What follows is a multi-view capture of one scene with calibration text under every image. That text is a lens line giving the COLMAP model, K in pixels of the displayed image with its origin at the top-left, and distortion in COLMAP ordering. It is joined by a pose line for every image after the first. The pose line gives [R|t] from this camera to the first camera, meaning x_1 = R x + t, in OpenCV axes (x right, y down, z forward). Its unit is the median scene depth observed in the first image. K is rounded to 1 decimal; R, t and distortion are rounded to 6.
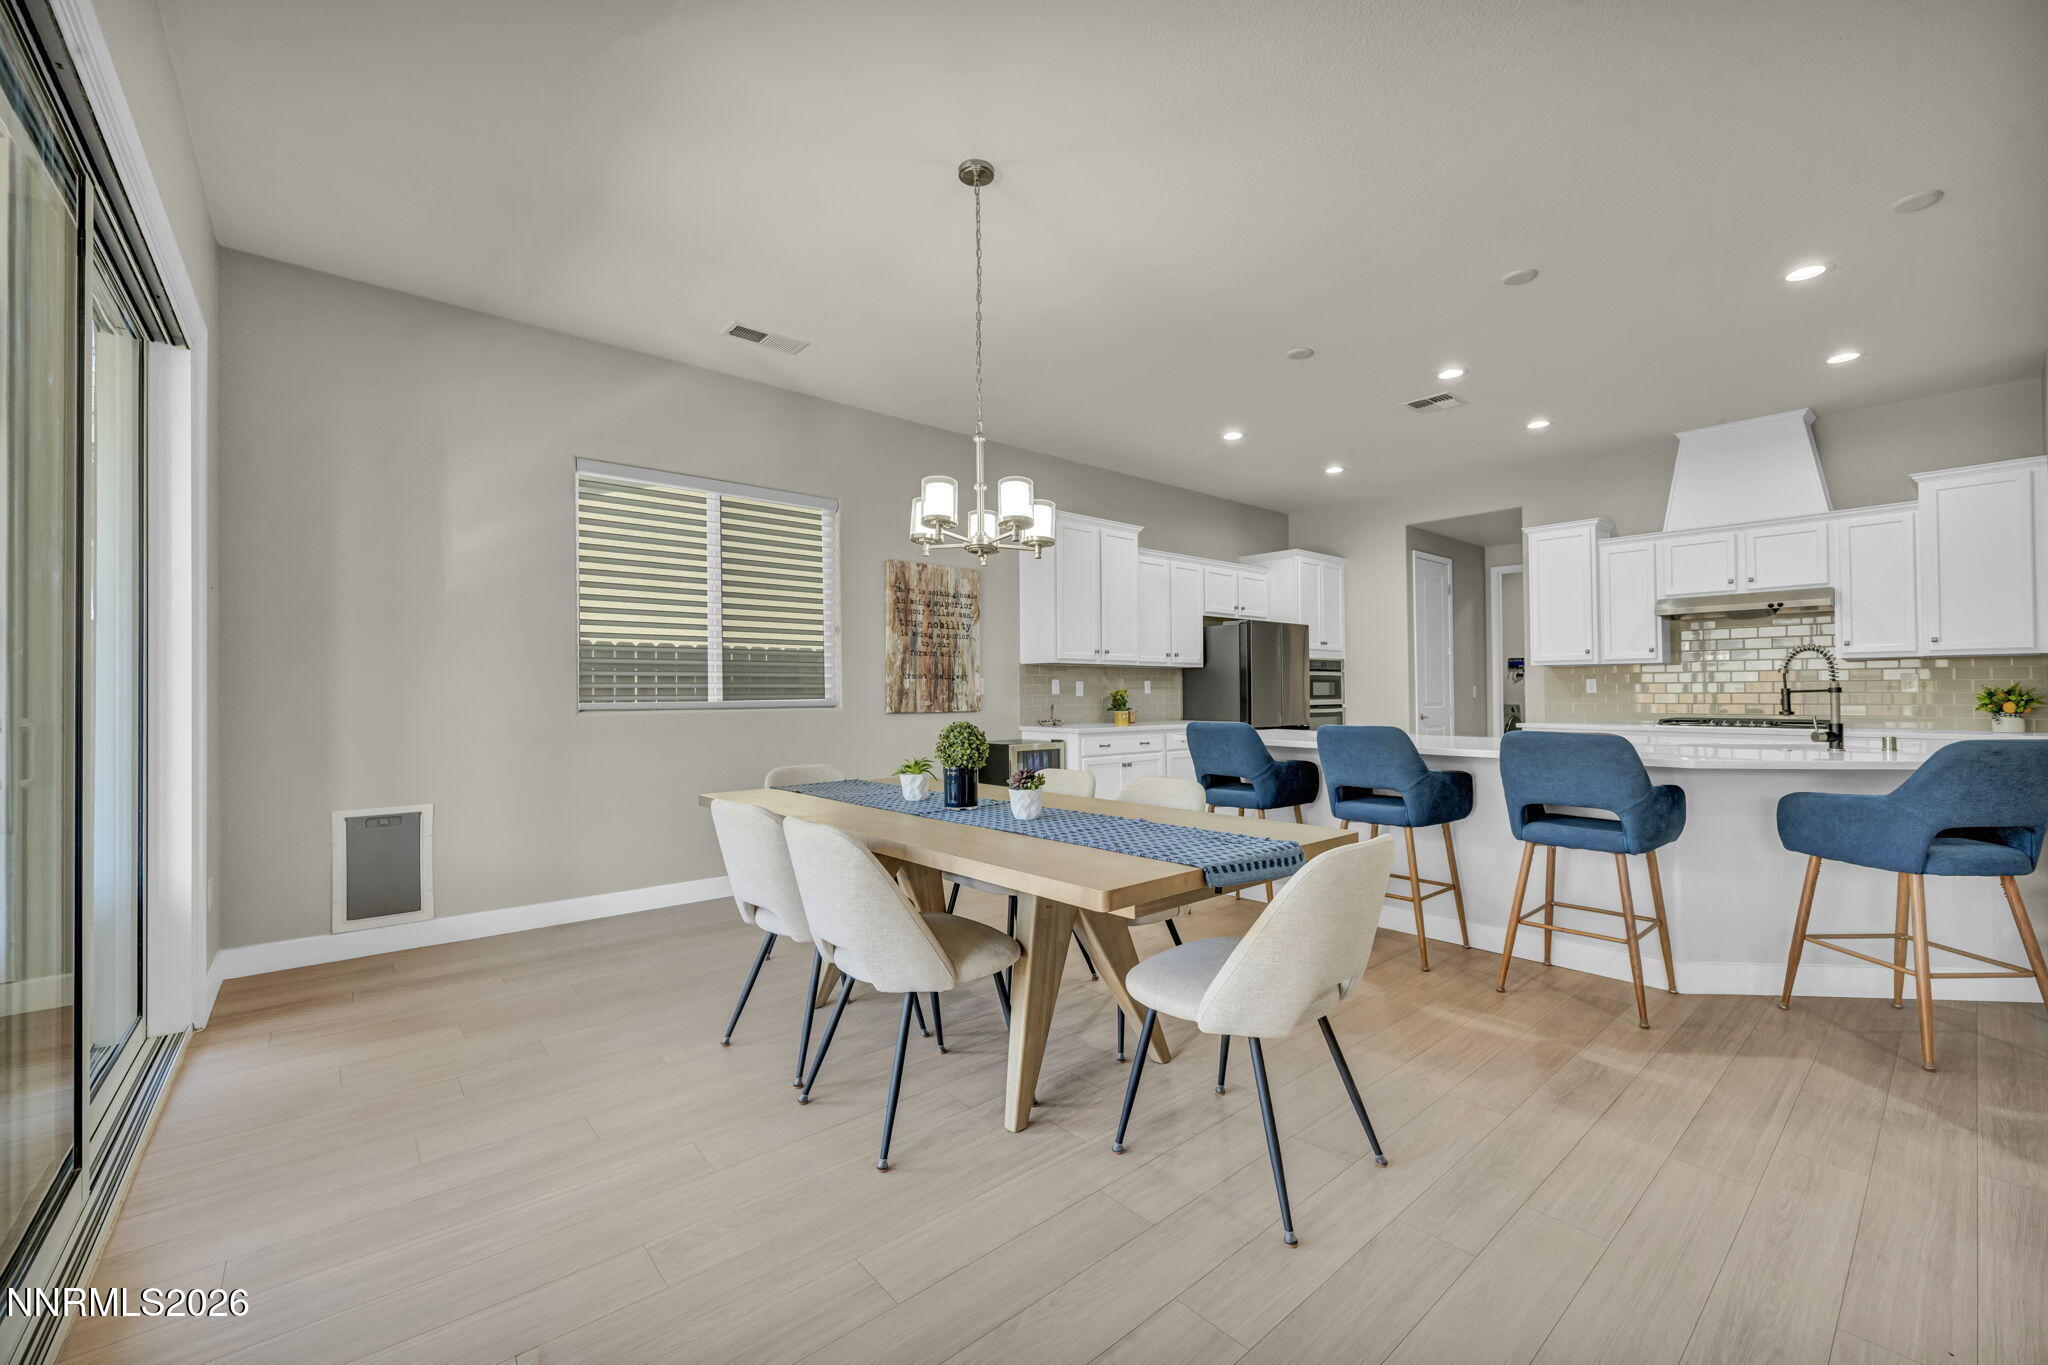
lens RADIAL K [[816.8, 0, 1020.0], [0, 816.8, 689.4], [0, 0, 1]] dist [-0.002827, -0.000951]
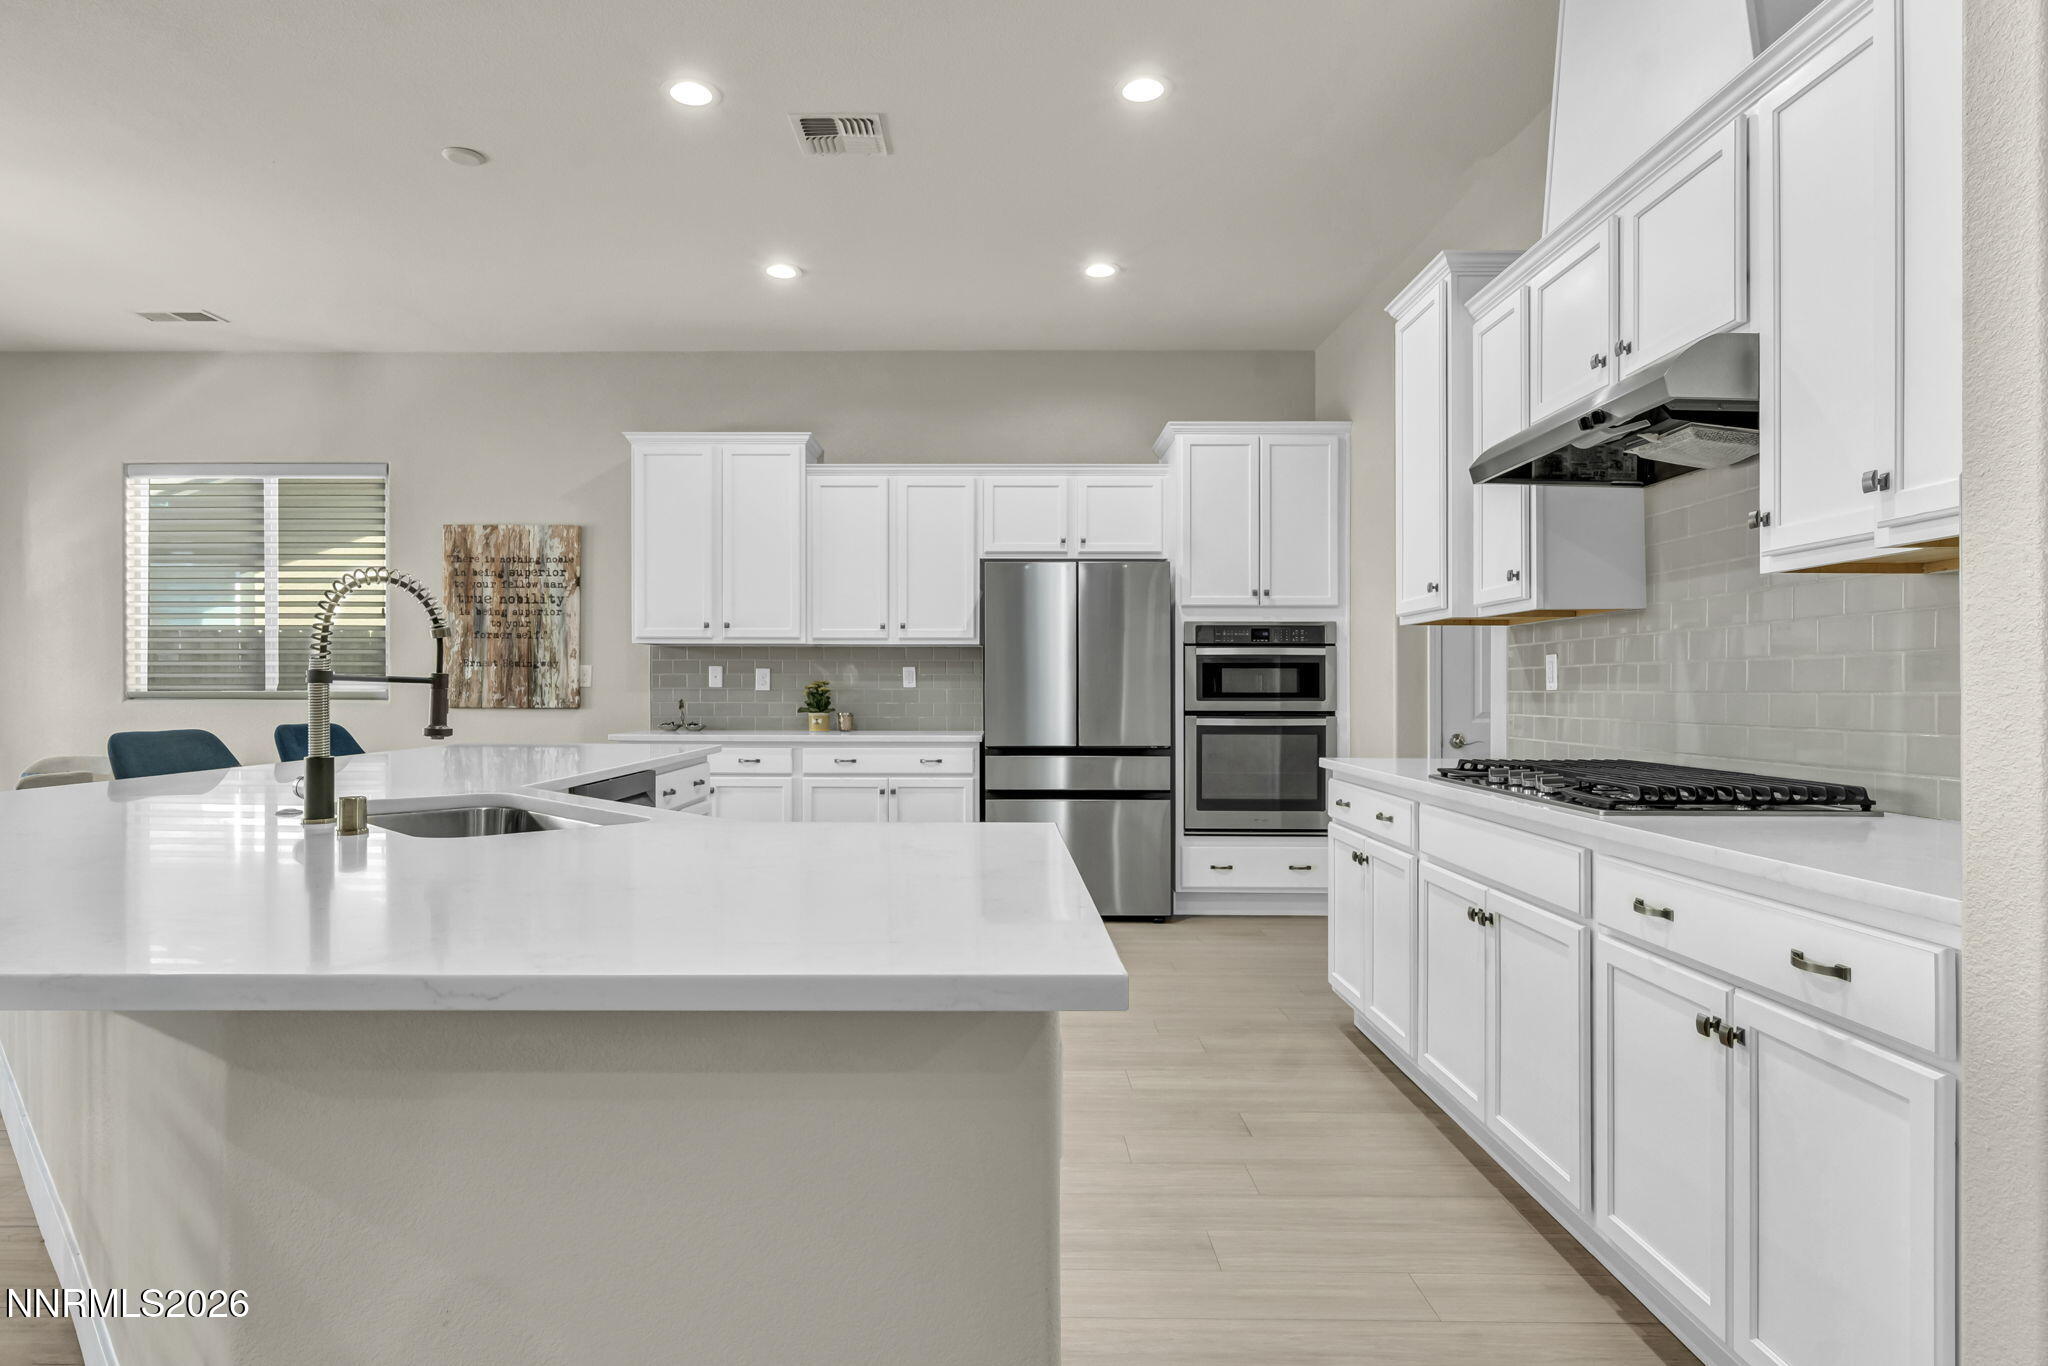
lens RADIAL K [[1134.6, 0, 991.8], [0, 1134.6, 694.1], [0, 0, 1]] dist [-0.003735, -0.001931]
pose [[0.750408, 0.010154, -0.660897, 0.986733], [-0.002855, 0.999922, 0.012121, -0.000515], [0.660969, -0.007209, 0.750379, 0.471552]]
